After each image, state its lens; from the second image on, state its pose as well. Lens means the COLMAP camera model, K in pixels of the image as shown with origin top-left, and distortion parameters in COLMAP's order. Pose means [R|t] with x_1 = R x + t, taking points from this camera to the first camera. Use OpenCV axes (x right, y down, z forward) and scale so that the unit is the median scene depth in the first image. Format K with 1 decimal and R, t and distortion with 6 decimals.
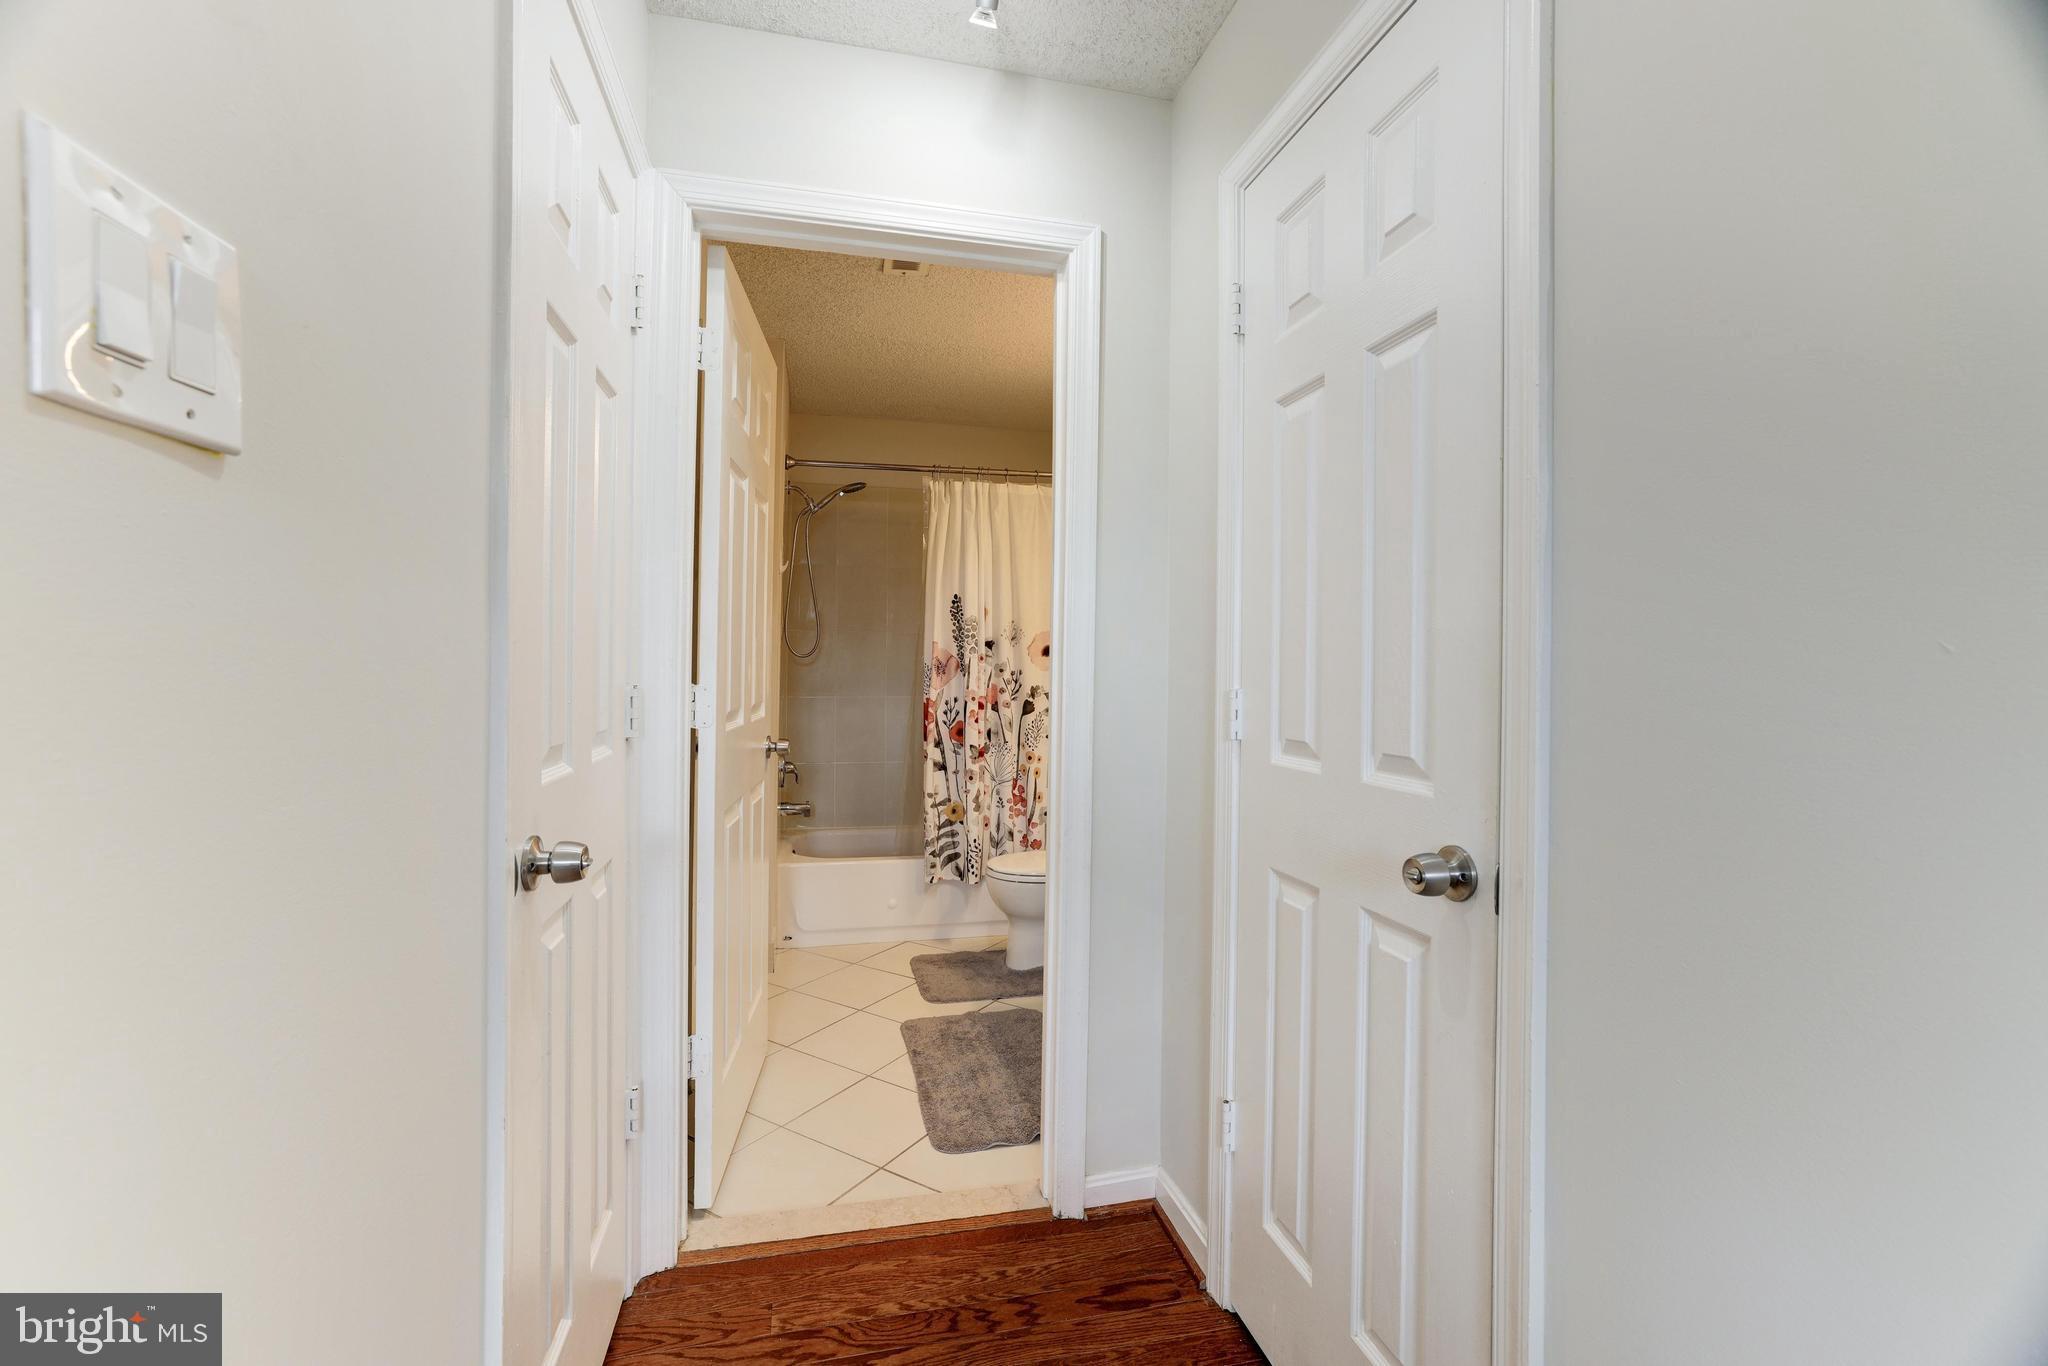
lens RADIAL K [[886.5, 0, 1013.8], [0, 886.5, 670.9], [0, 0, 1]] dist [-0.049758, 0.017630]
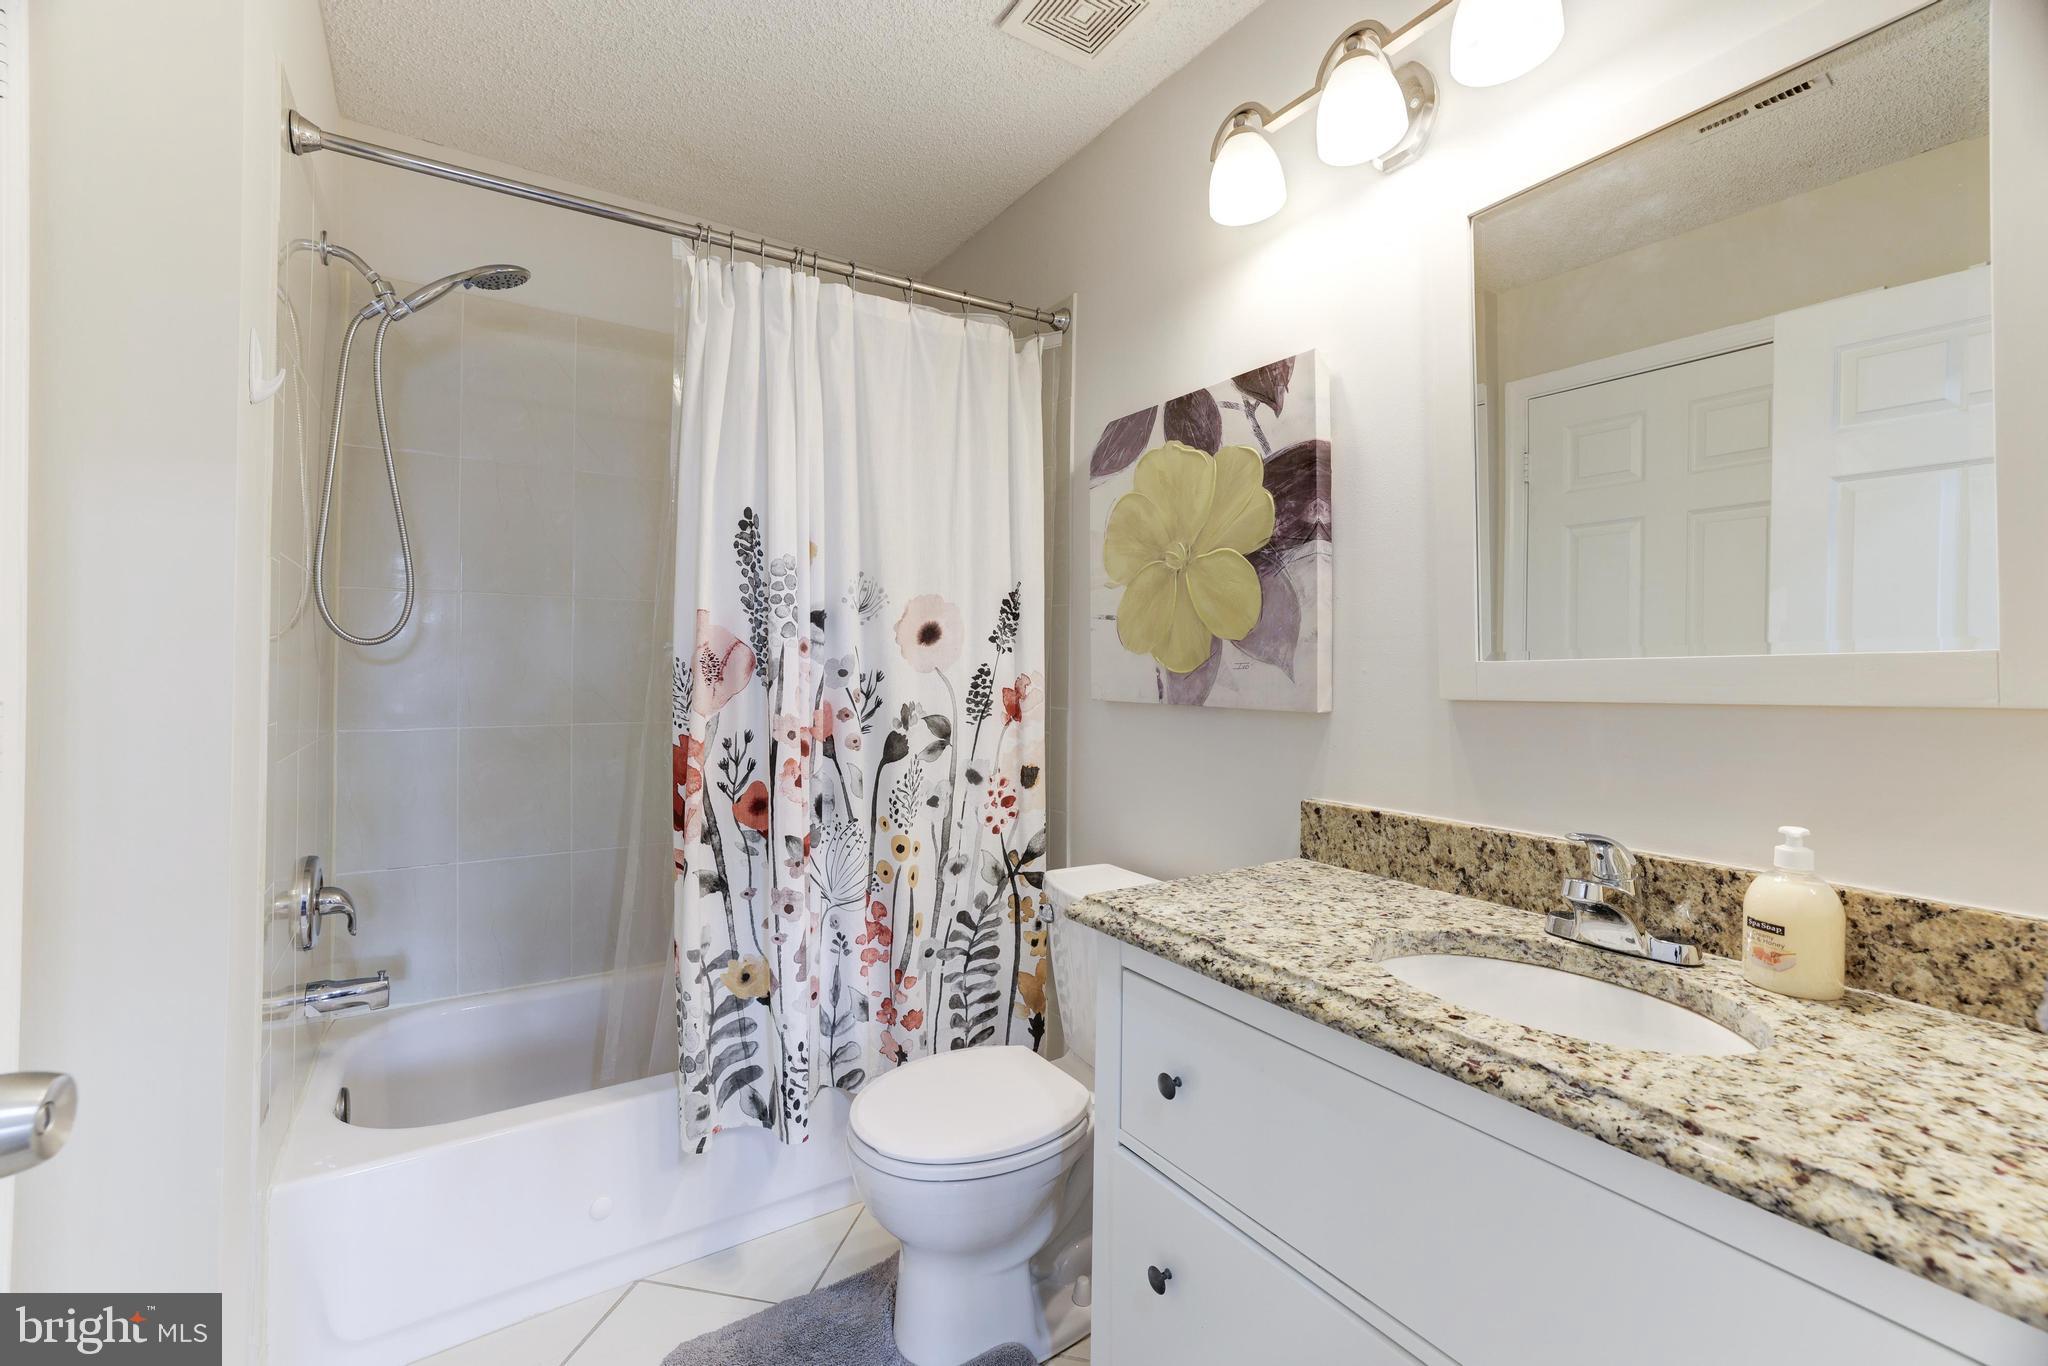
lens RADIAL K [[894.2, 0, 1025.6], [0, 894.2, 668.1], [0, 0, 1]] dist [-0.043787, 0.039557]
pose [[0.939918, -0.004441, 0.341372, -0.087587], [0.004881, 0.999988, -0.000431, -0.002436], [-0.341366, 0.002071, 0.939928, 0.513859]]
